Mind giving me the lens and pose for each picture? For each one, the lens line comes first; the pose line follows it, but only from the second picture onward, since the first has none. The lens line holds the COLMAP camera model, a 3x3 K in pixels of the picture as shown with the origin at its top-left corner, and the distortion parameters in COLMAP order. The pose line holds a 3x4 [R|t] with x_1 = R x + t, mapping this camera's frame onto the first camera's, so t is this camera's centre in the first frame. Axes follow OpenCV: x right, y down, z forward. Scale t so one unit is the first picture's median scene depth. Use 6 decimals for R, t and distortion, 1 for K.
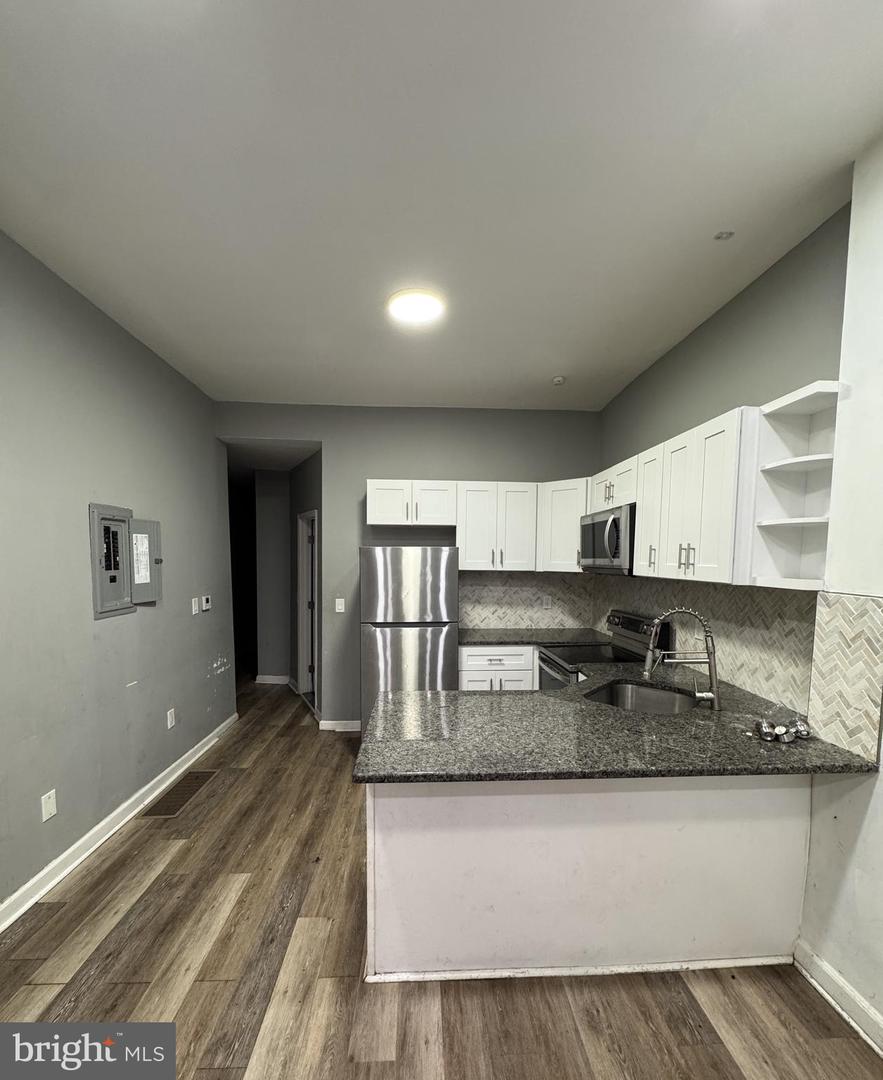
lens RADIAL K [[478.5, 0, 441.5], [0, 478.5, 540.0], [0, 0, 1]] dist [-0.000276, -0.000034]
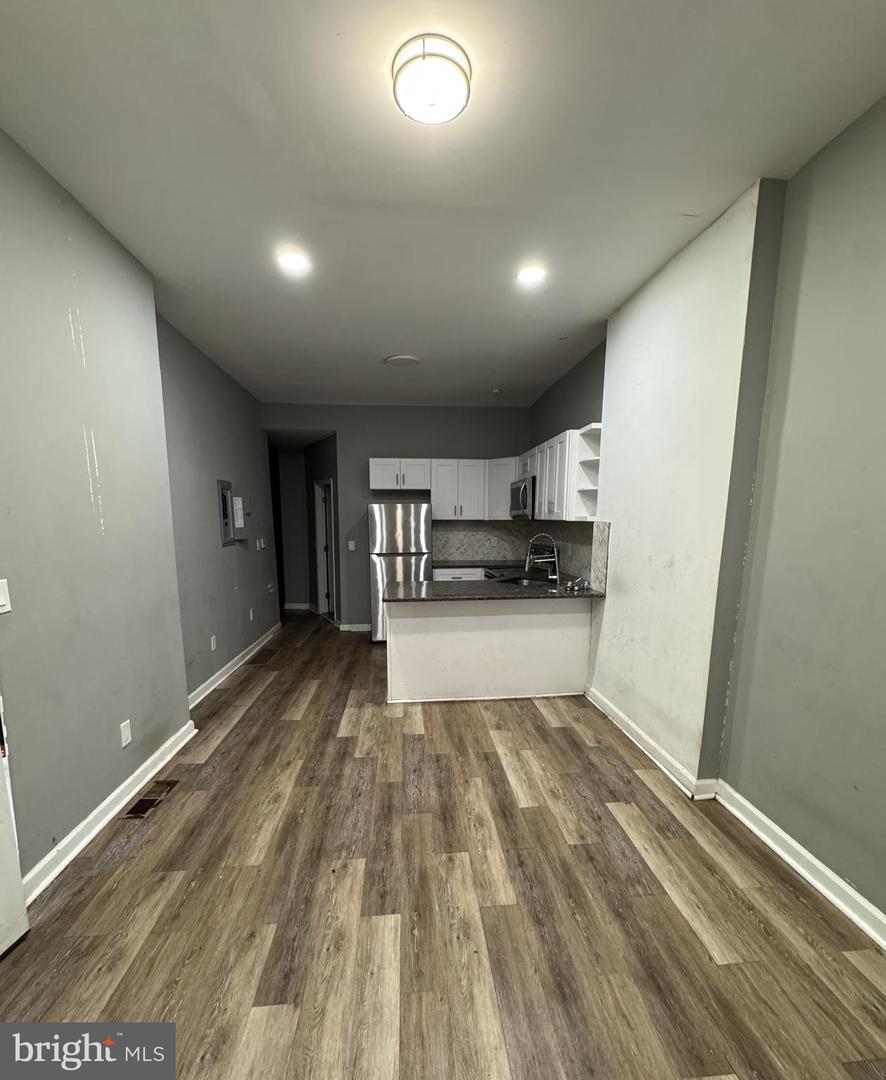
lens RADIAL K [[477.2, 0, 436.5], [0, 477.2, 567.5], [0, 0, 1]] dist [0.028804, -0.000023]
pose [[0.999636, -0.013236, 0.023517, 0.013615], [0.009756, 0.989763, 0.142384, -0.001630], [-0.025161, -0.142103, 0.989532, -0.637583]]
